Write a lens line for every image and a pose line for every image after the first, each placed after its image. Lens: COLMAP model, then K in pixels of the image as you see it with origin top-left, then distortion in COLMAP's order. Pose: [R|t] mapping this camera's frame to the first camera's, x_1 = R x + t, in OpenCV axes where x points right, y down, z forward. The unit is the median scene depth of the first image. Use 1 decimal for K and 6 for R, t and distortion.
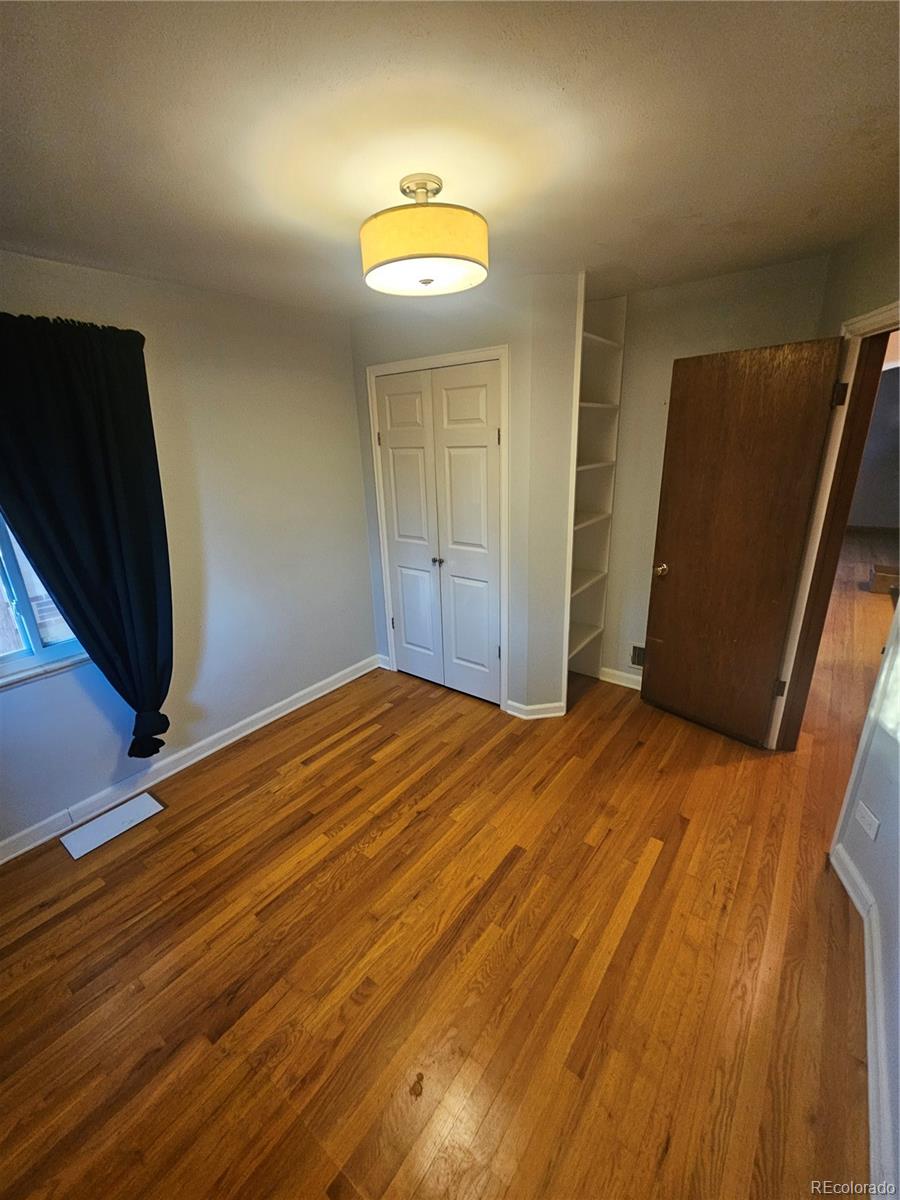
lens RADIAL K [[499.6, 0, 448.6], [0, 499.6, 595.8], [0, 0, 1]] dist [0.001310, 0.000616]
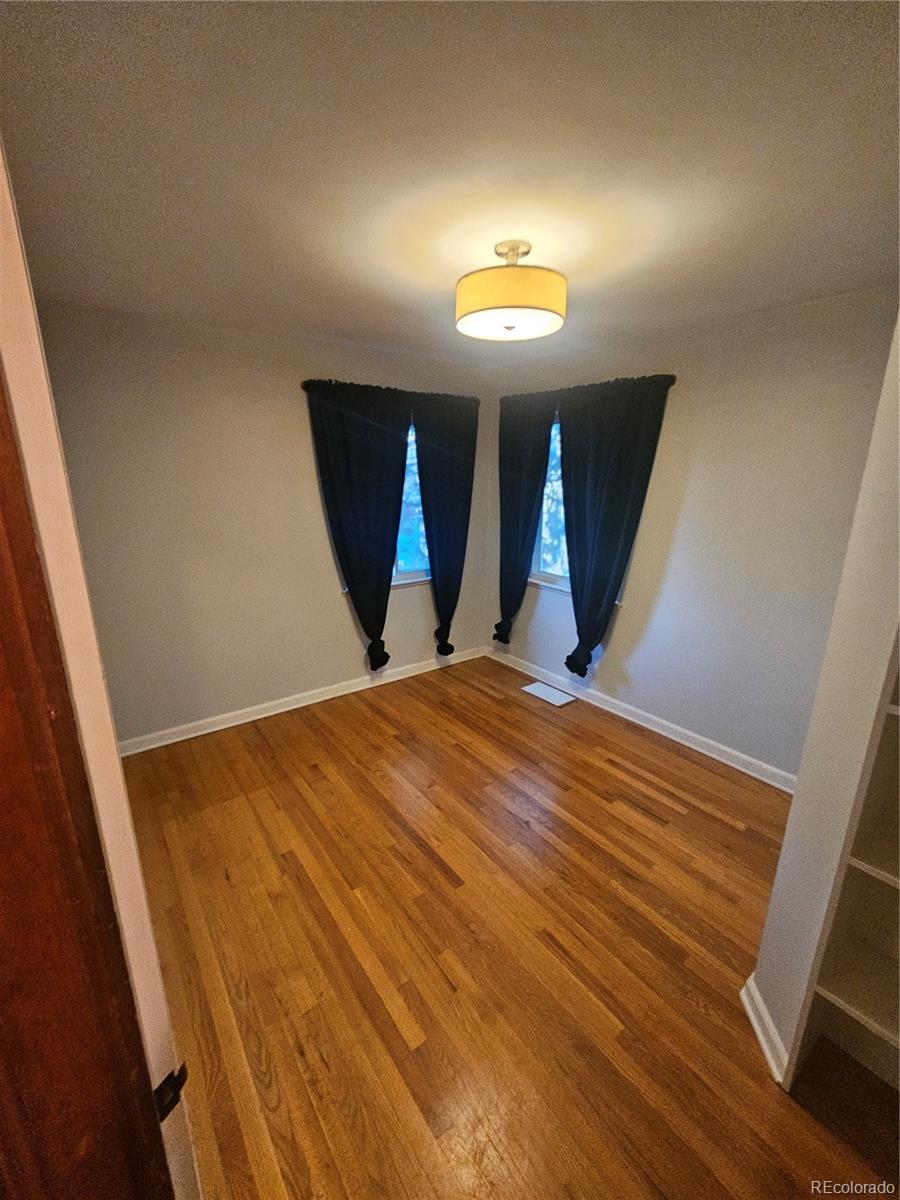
lens RADIAL K [[499.6, 0, 448.6], [0, 499.6, 595.8], [0, 0, 1]] dist [0.001310, 0.000616]
pose [[-0.271381, 0.279694, -0.920936, 0.805990], [-0.294180, 0.886949, 0.356061, -0.300695], [0.916412, 0.367549, -0.158421, 0.847212]]
